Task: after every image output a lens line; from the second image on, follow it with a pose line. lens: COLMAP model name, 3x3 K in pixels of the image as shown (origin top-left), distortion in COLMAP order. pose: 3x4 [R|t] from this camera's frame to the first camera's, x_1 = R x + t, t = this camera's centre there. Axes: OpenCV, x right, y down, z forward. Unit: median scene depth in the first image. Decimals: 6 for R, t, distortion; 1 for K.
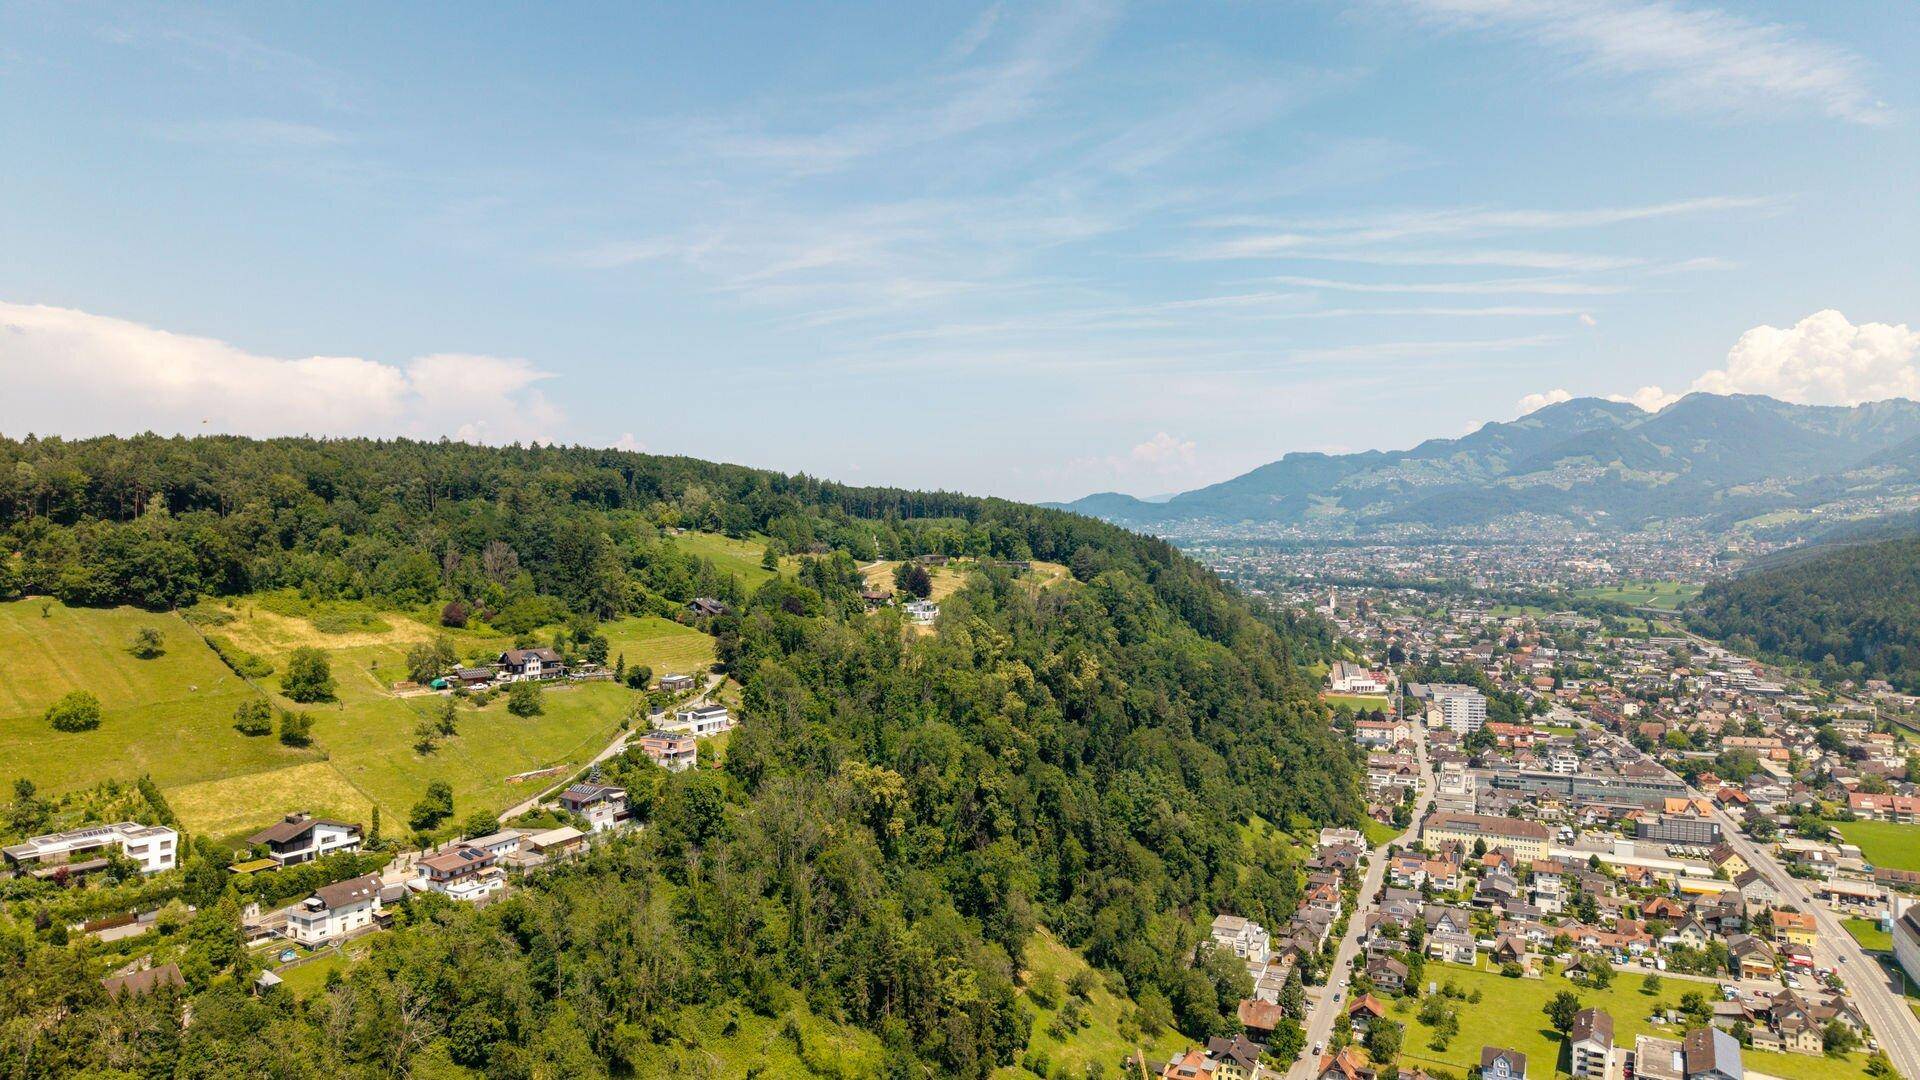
lens RADIAL K [[1320.4, 0, 951.0], [0, 1320.4, 548.2], [0, 0, 1]] dist [0.013966, -0.021519]
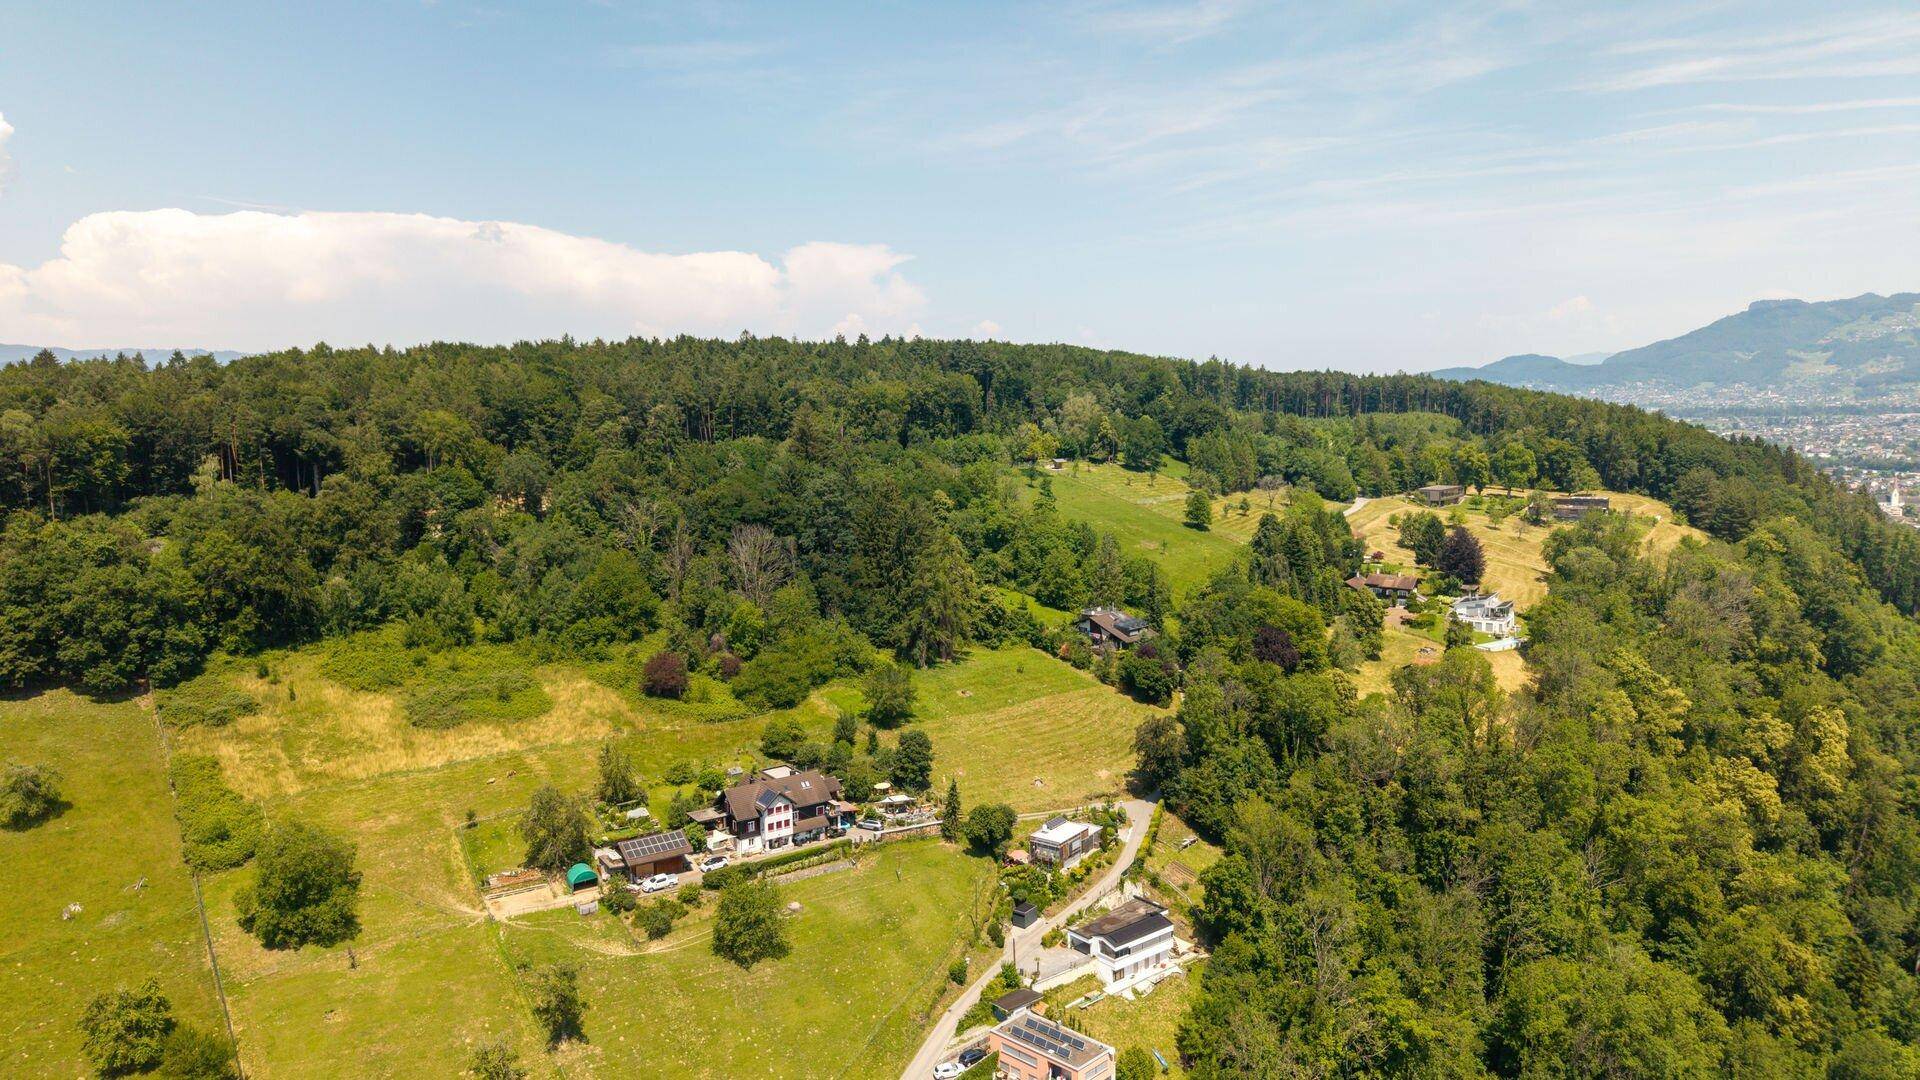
lens RADIAL K [[1289.5, 0, 942.5], [0, 1289.5, 548.6], [0, 0, 1]] dist [0.028059, -0.034000]
pose [[0.959243, 0.011276, -0.282356, -0.074092], [0.017023, 0.995083, 0.097572, -0.033542], [0.282068, -0.098402, 0.954335, 0.341990]]
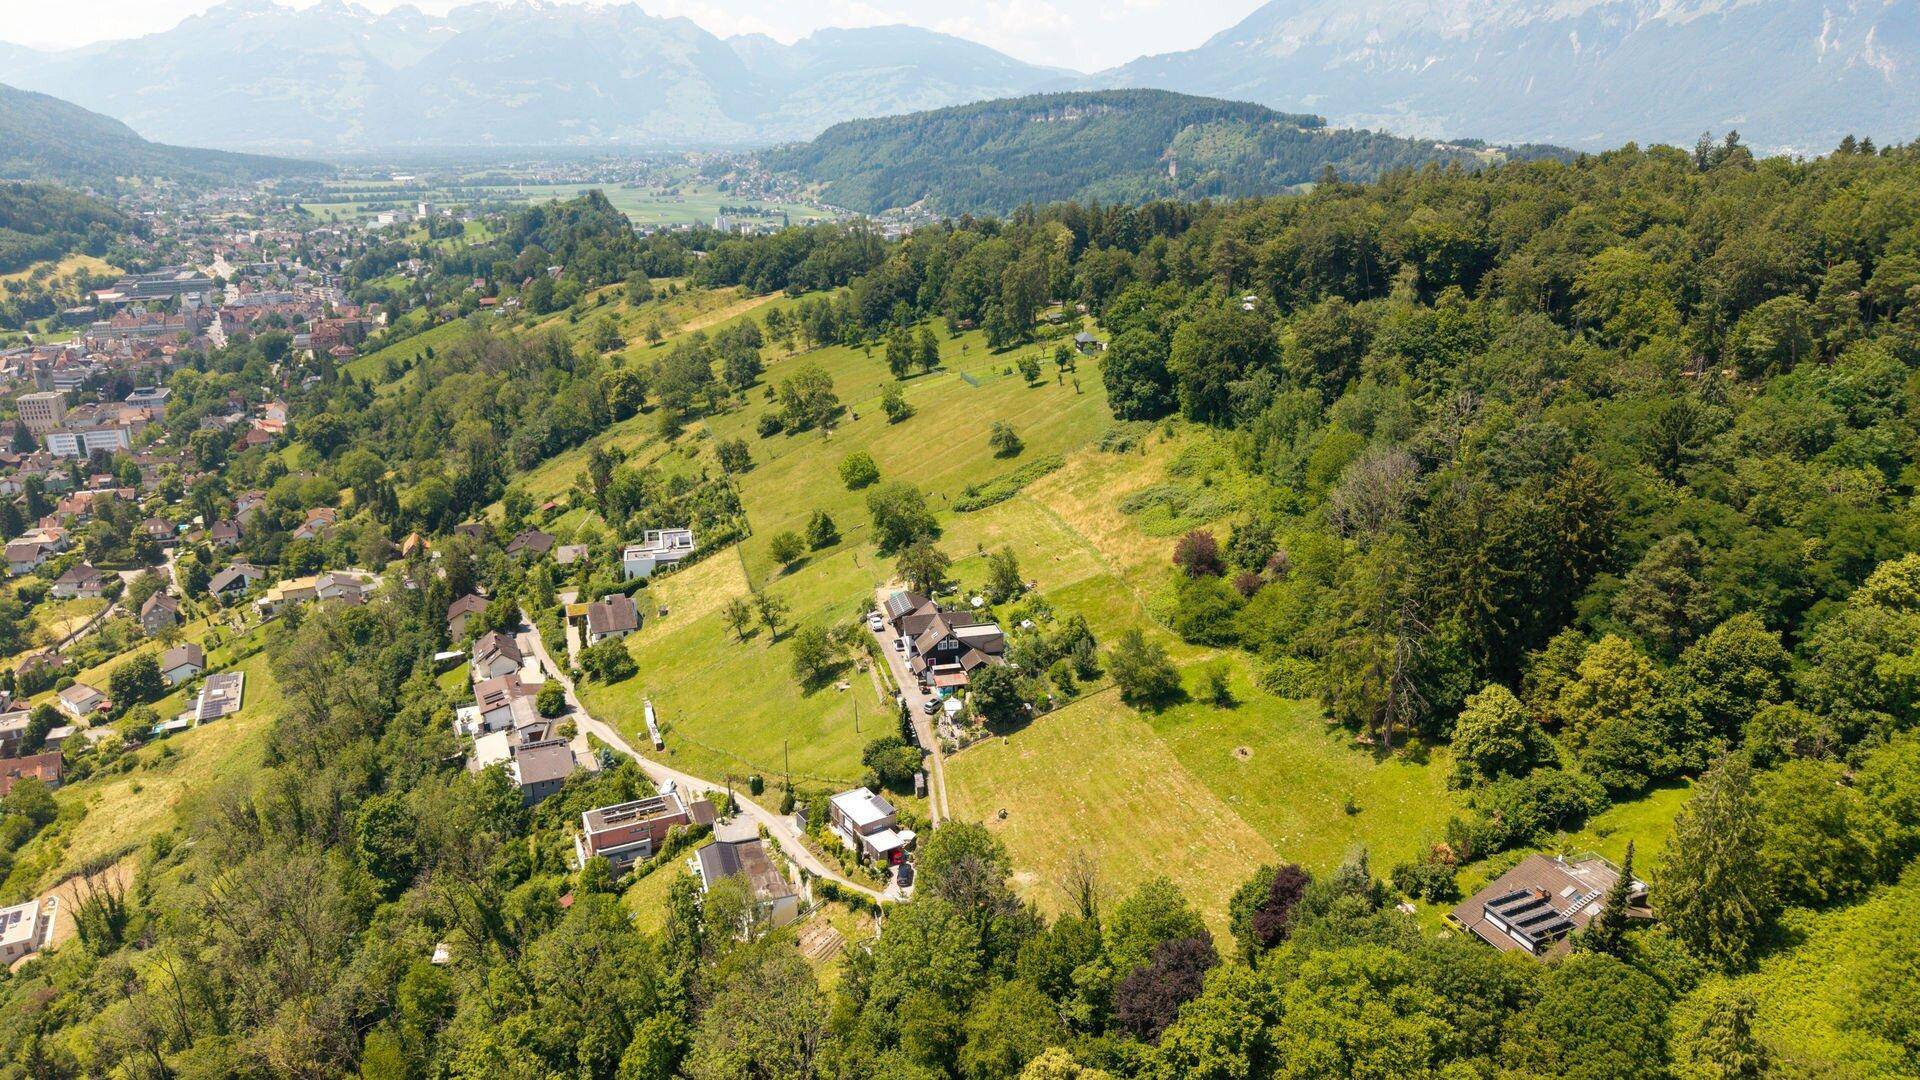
lens RADIAL K [[1289.5, 0, 949.7], [0, 1289.5, 541.4], [0, 0, 1]] dist [0.028059, -0.034000]
pose [[-0.602473, 0.255235, -0.756229, 0.046883], [-0.016073, 0.943418, 0.331218, -0.079995], [0.797978, 0.211704, -0.564281, 0.786909]]
